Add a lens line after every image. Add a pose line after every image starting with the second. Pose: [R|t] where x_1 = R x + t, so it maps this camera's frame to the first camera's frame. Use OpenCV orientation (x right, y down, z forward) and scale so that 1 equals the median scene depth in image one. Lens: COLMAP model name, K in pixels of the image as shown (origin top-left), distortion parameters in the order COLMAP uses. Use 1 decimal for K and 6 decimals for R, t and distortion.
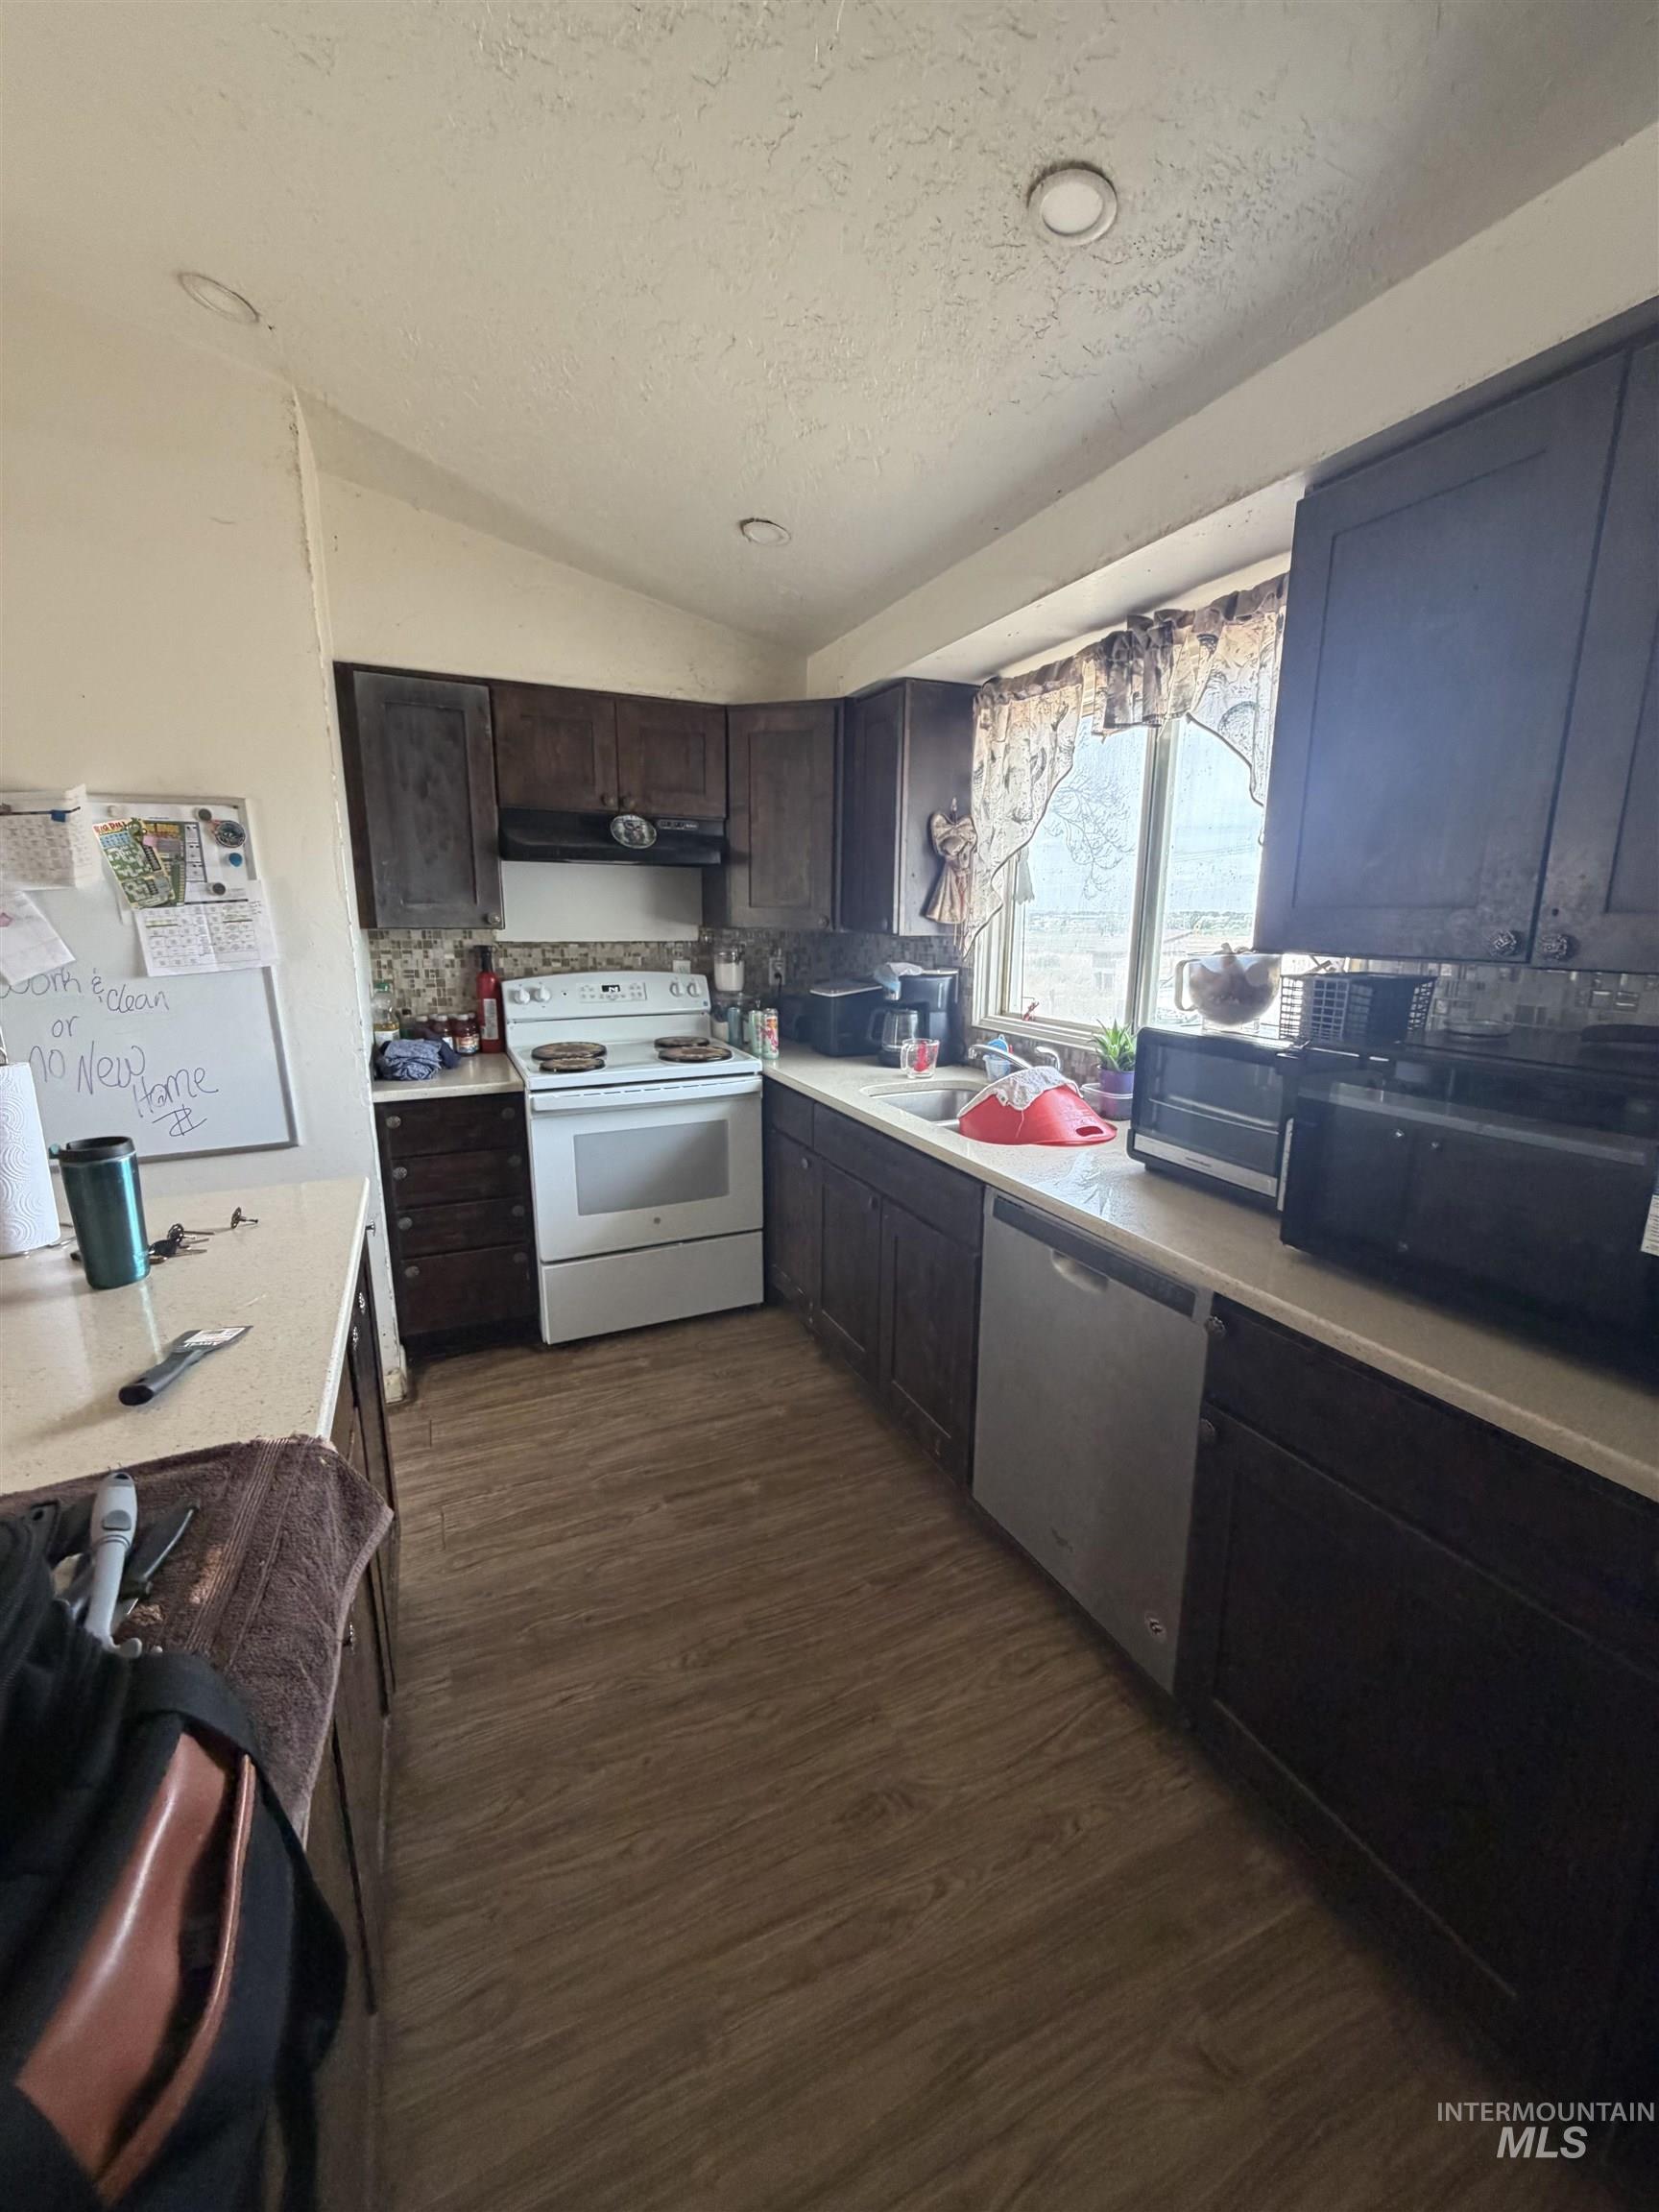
lens RADIAL K [[893.4, 0, 829.5], [0, 893.4, 1106.0], [0, 0, 1]] dist [0.000914, 0.000304]
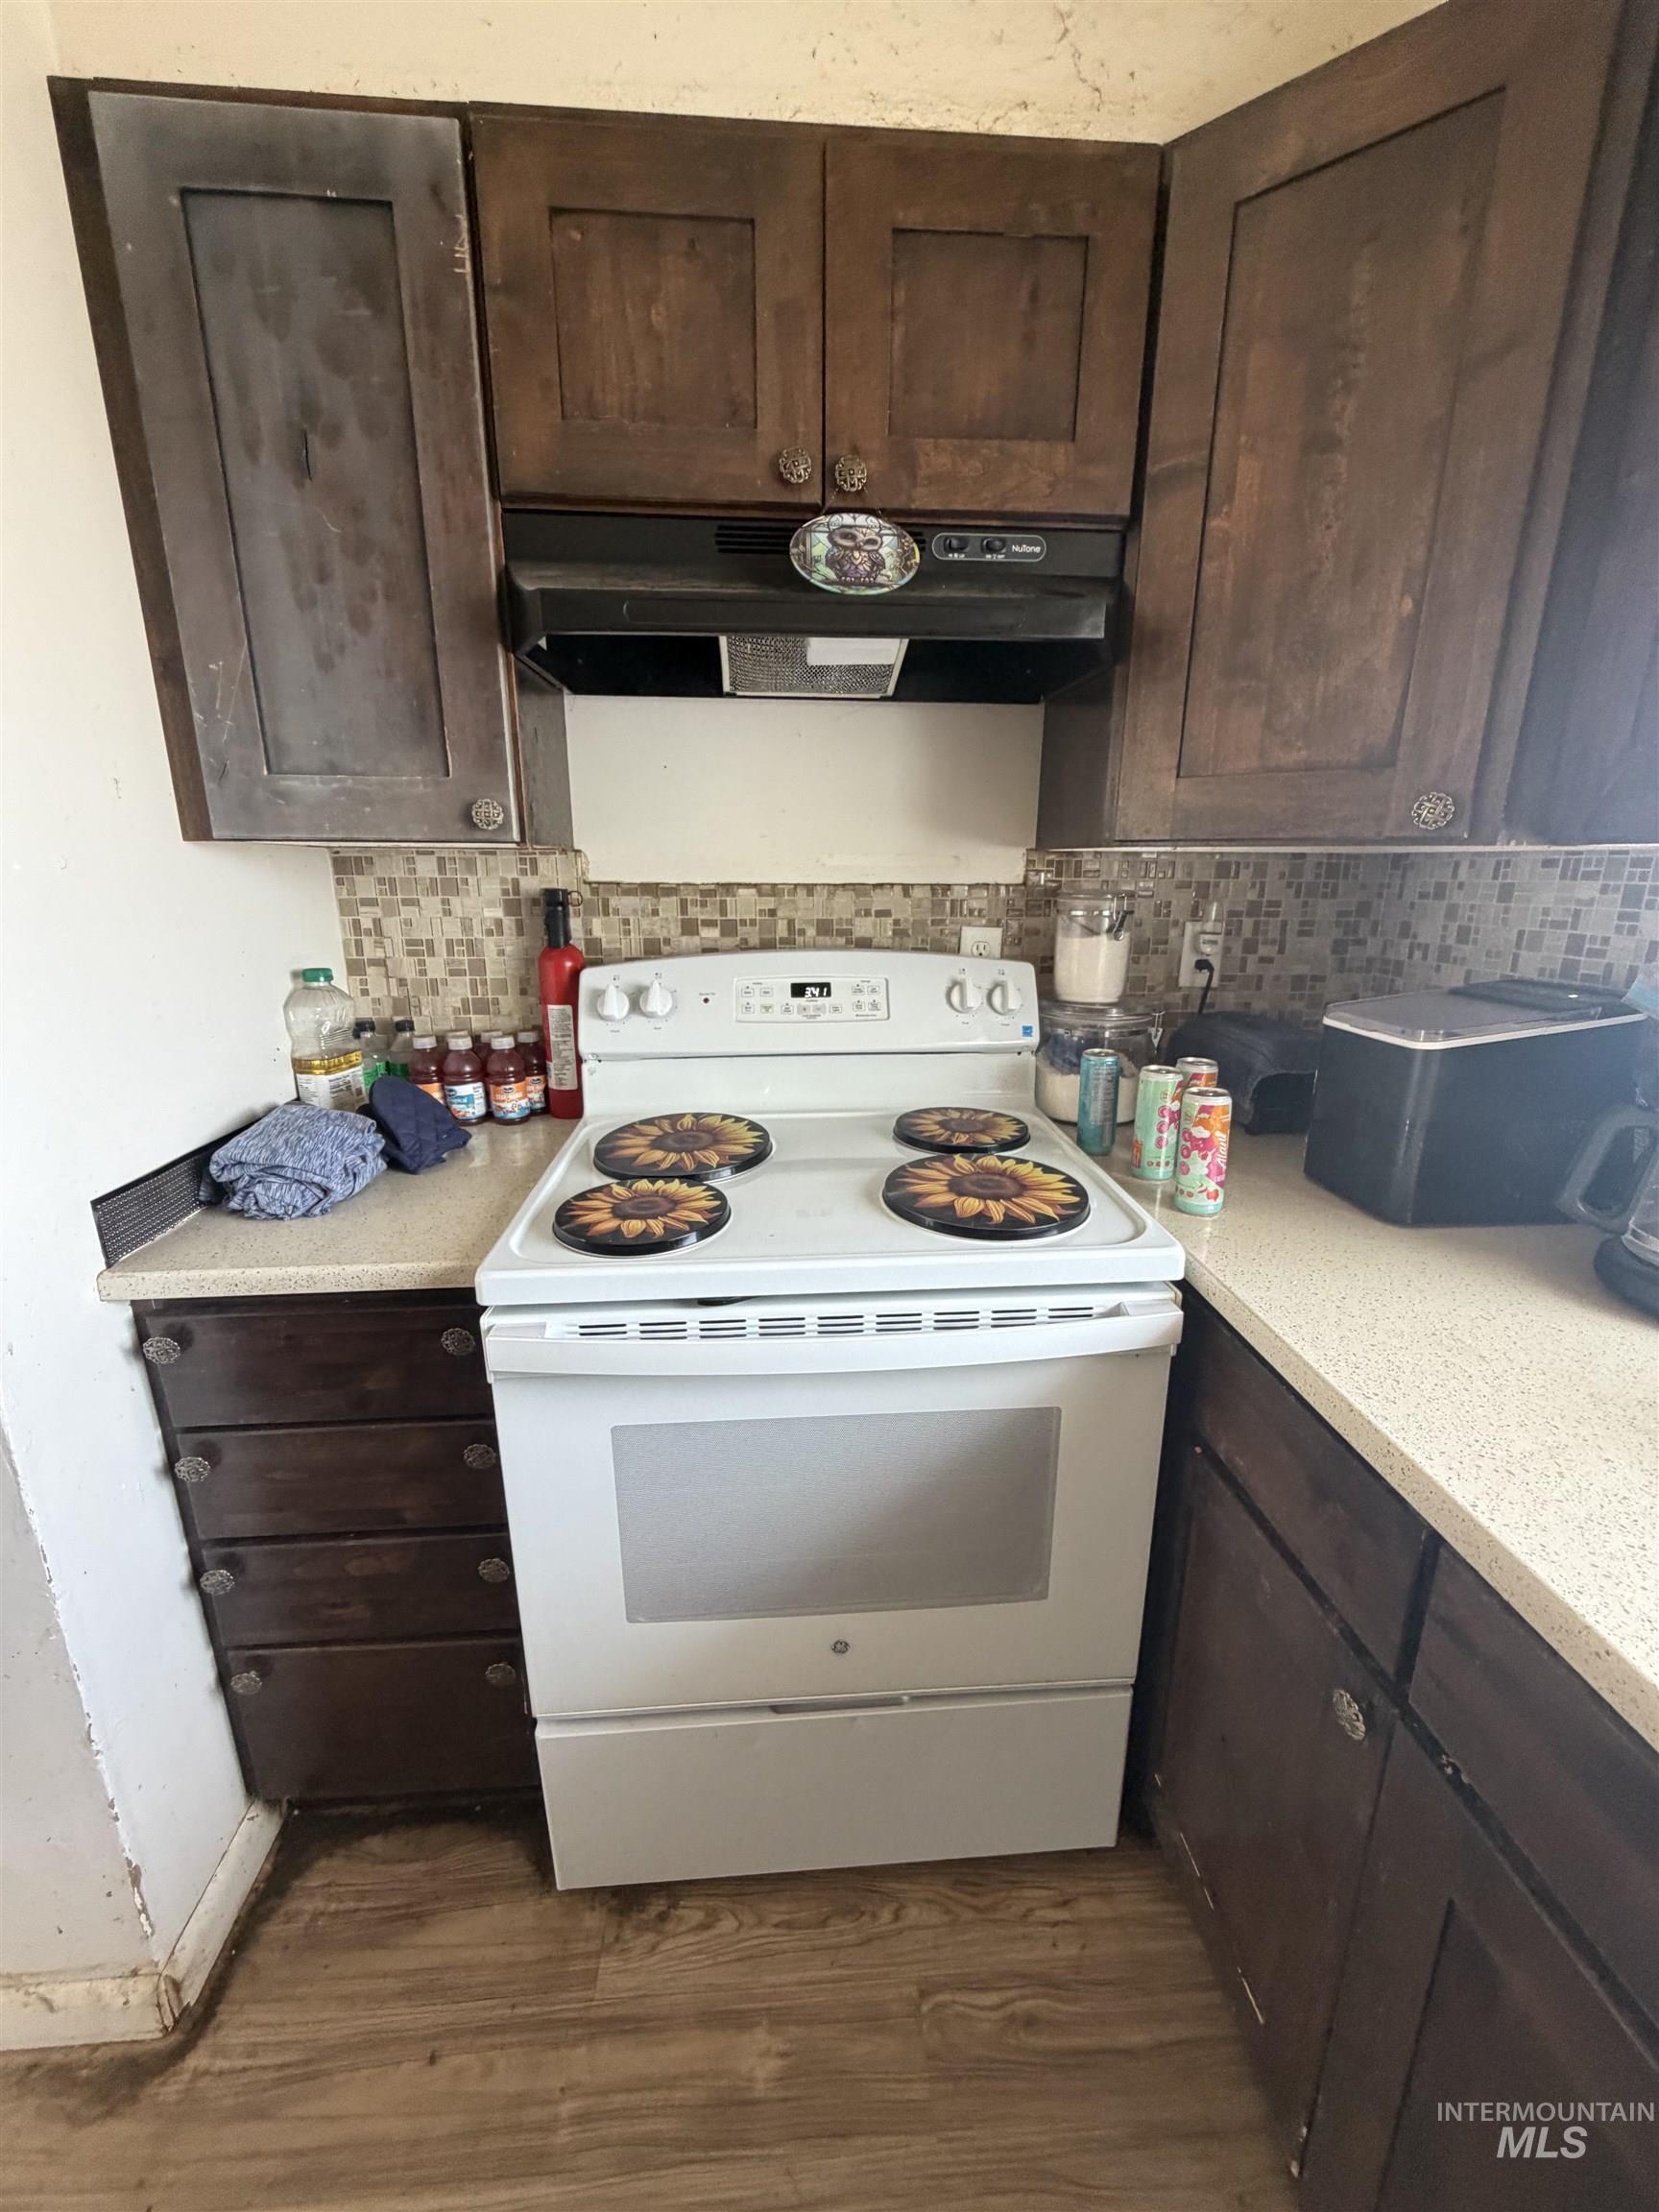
lens RADIAL K [[893.4, 0, 829.5], [0, 893.4, 1106.0], [0, 0, 1]] dist [0.000914, 0.000304]
pose [[0.933876, 0.086675, -0.346933, -0.083894], [-0.071636, 0.995859, 0.055968, -0.105325], [0.350348, -0.027415, 0.936218, 0.621691]]
